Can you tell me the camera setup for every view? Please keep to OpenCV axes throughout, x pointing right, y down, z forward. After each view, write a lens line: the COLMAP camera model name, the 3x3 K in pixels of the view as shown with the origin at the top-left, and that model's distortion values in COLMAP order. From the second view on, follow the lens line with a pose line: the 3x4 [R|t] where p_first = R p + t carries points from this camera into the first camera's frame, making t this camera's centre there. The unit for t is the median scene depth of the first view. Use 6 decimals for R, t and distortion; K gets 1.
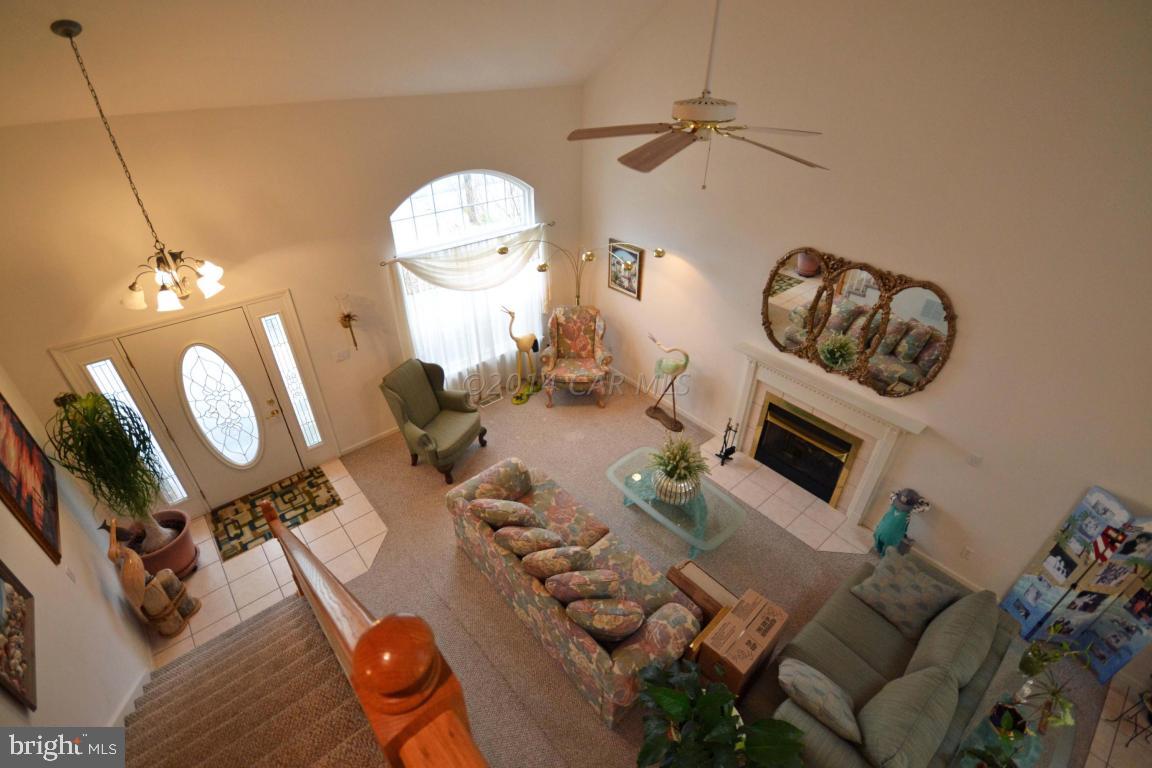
lens RADIAL K [[513.9, 0, 577.5], [0, 513.9, 381.2], [0, 0, 1]] dist [0.004825, -0.006680]
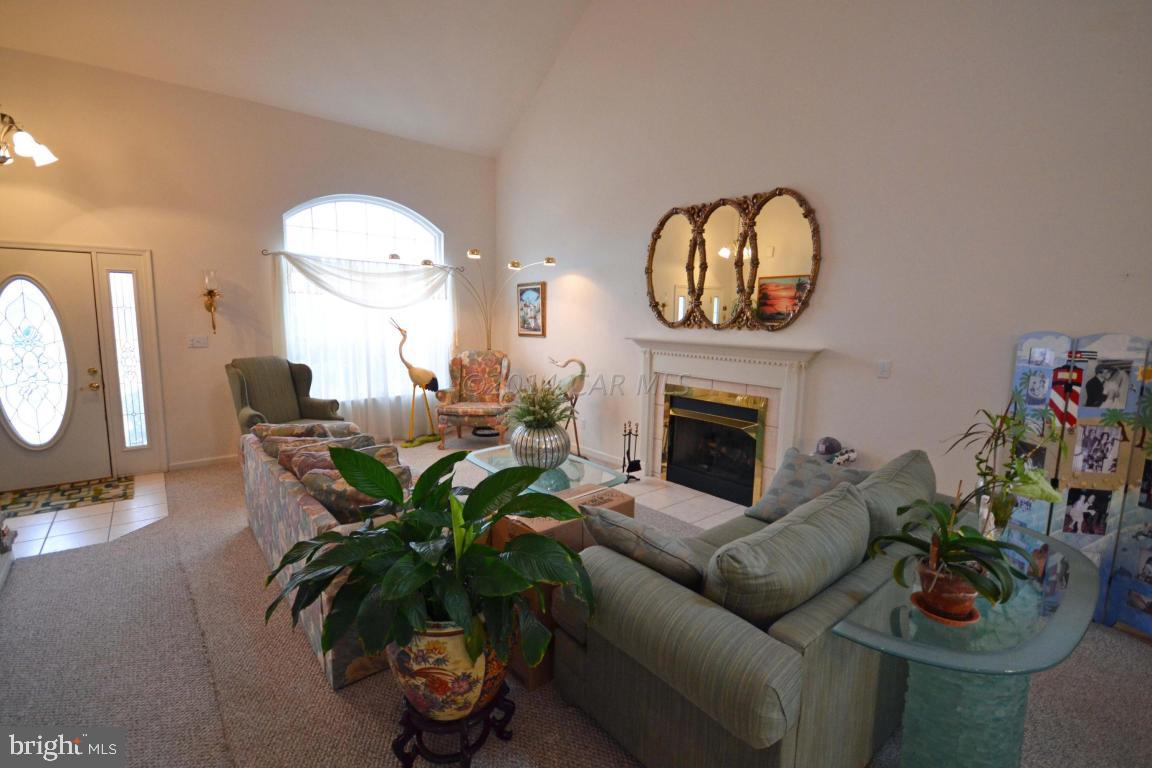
lens RADIAL K [[513.9, 0, 574.7], [0, 513.9, 380.2], [0, 0, 1]] dist [0.004825, -0.006680]
pose [[0.999864, 0.008397, -0.014188, 0.228257], [-0.013920, 0.891085, -0.453623, 0.418705], [0.008833, 0.453759, 0.891081, 0.218384]]
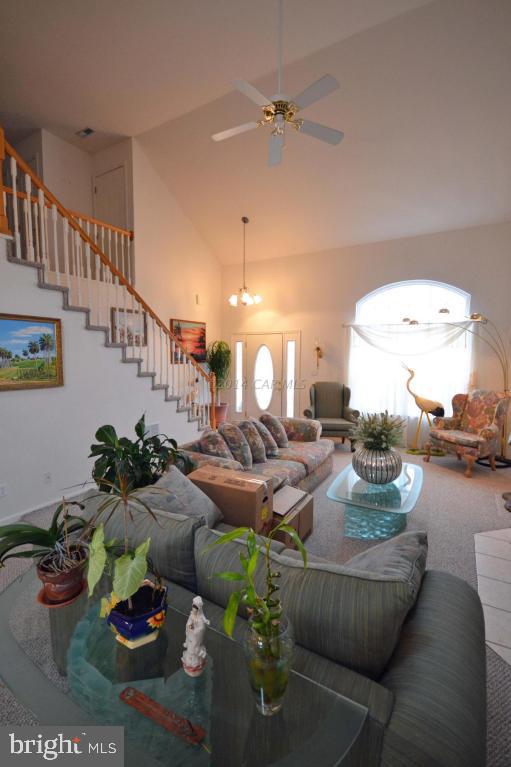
lens RADIAL K [[342.1, 0, 253.2], [0, 342.1, 383.6], [0, 0, 1]] dist [0.004825, -0.006680]
pose [[0.311087, 0.077442, -0.947221, 0.668306], [-0.533970, 0.838732, -0.106795, 0.238701], [0.786194, 0.539010, 0.302270, 0.464168]]
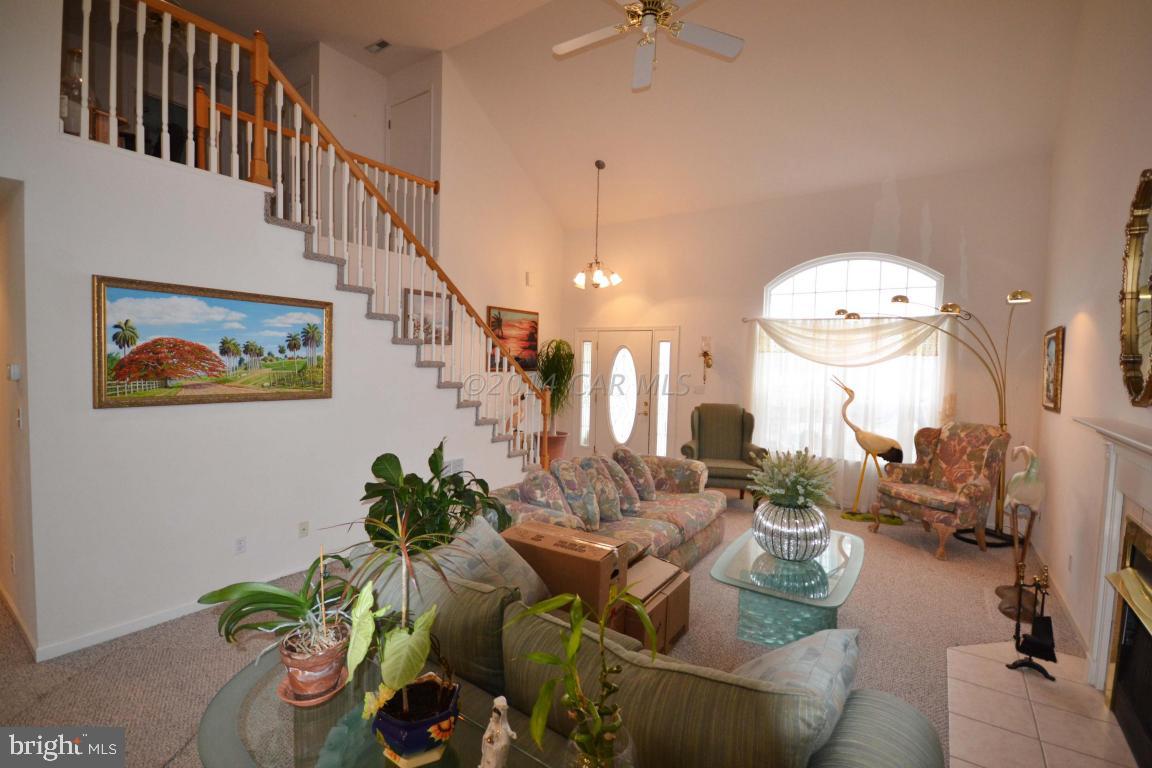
lens RADIAL K [[513.9, 0, 573.8], [0, 513.9, 380.3], [0, 0, 1]] dist [0.004825, -0.006680]
pose [[0.243637, 0.036919, -0.969164, 0.679819], [-0.562138, 0.819683, -0.110090, 0.240637], [0.790343, 0.571626, 0.220459, 0.470113]]
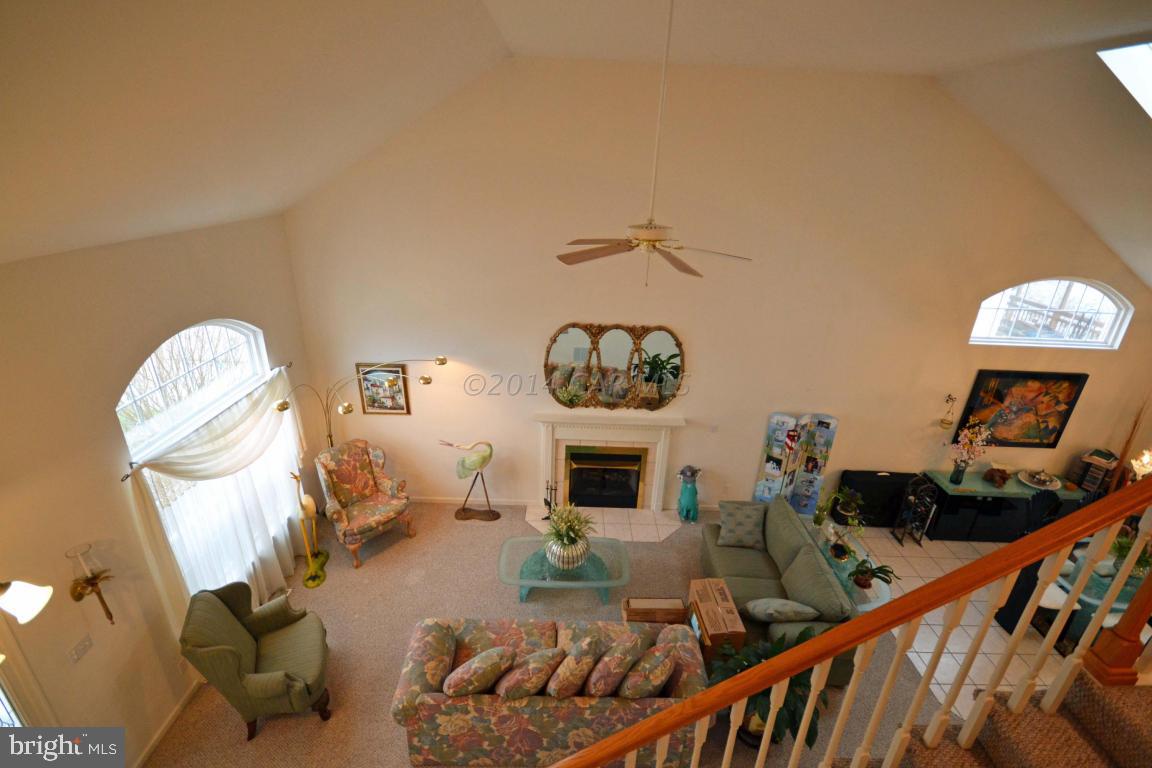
lens RADIAL K [[513.9, 0, 572.1], [0, 513.9, 382.5], [0, 0, 1]] dist [0.004825, -0.006680]
pose [[0.651124, -0.280614, 0.705190, -0.416910], [0.401670, 0.915762, -0.006468, -0.099742], [-0.643971, 0.287465, 0.708989, 0.117157]]
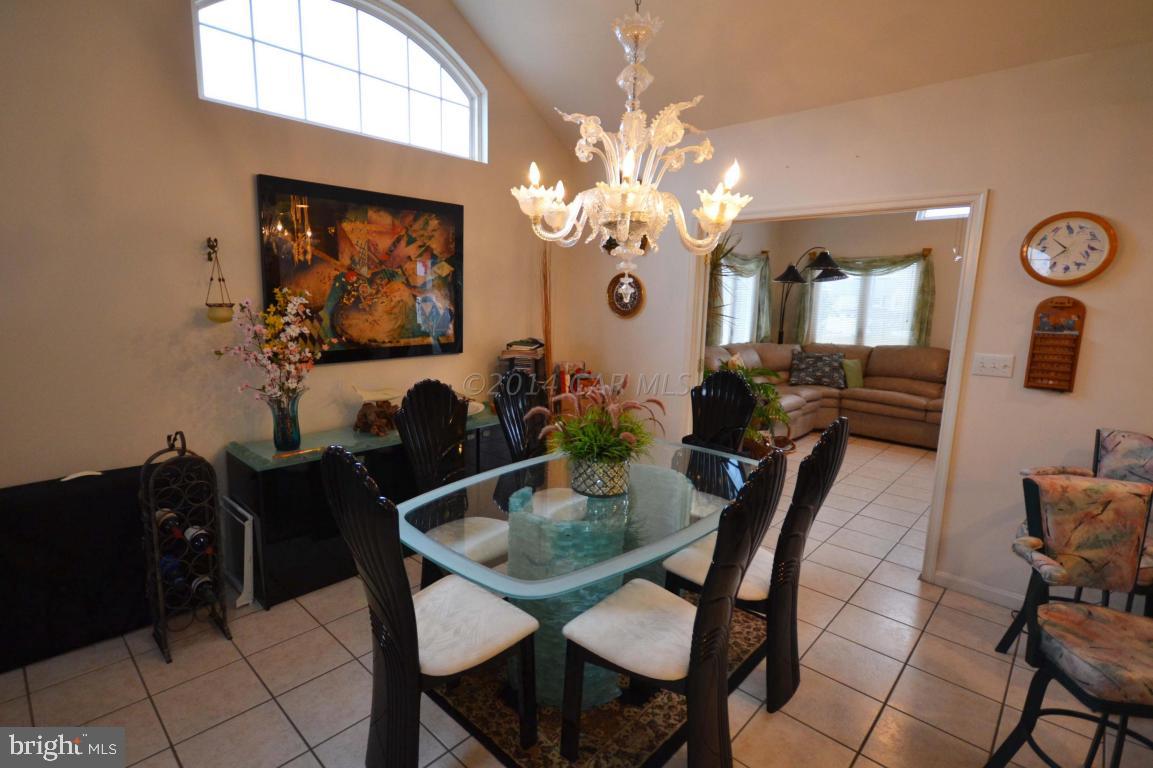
lens RADIAL K [[566.9, 0, 552.5], [0, 566.9, 380.8], [0, 0, 1]] dist [0.002214, 0.000488]
pose [[-0.092732, -0.169081, 0.981230, 0.369003], [0.542554, 0.817741, 0.192184, 0.433057], [-0.834887, 0.550192, 0.015904, 0.194996]]
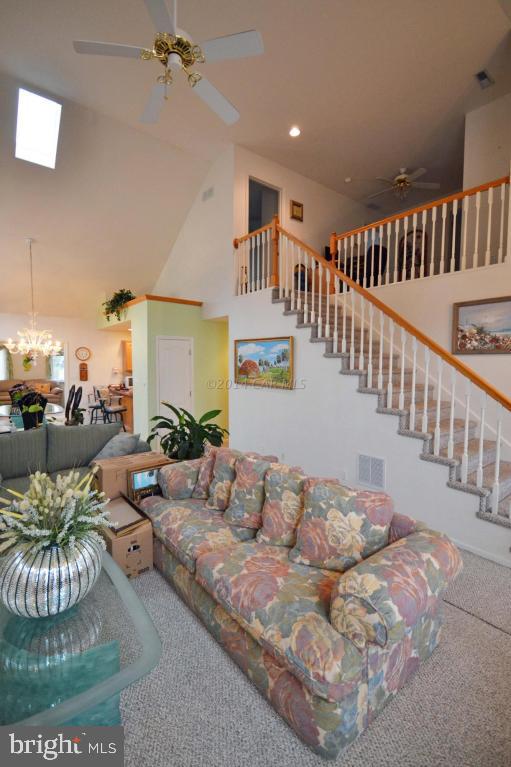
lens RADIAL K [[342.1, 0, 252.6], [0, 342.1, 383.4], [0, 0, 1]] dist [0.004825, -0.006680]
pose [[-0.998444, -0.023021, 0.050798, -0.026731], [0.012820, 0.791703, 0.610772, -0.154365], [-0.054277, 0.610472, -0.790176, 1.033595]]
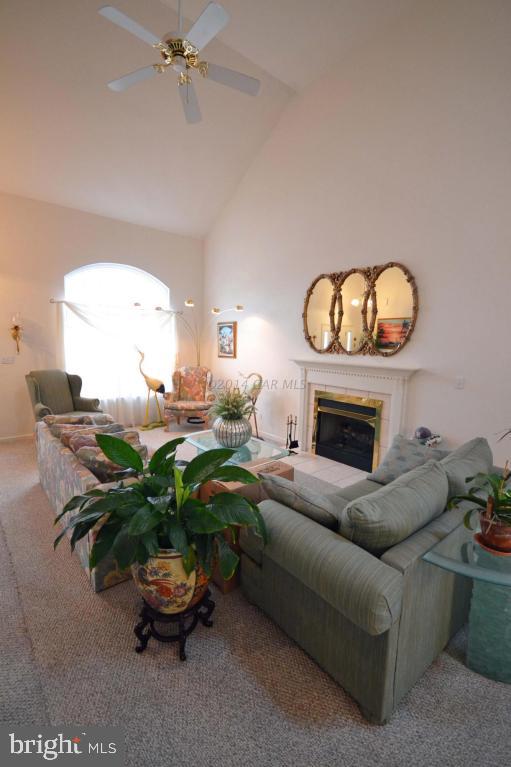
lens RADIAL K [[342.1, 0, 253.5], [0, 342.1, 382.3], [0, 0, 1]] dist [0.004825, -0.006680]
pose [[0.999691, 0.016474, -0.018598, 0.227519], [-0.023176, 0.888042, -0.459179, 0.415349], [0.008951, 0.459468, 0.888149, 0.208823]]
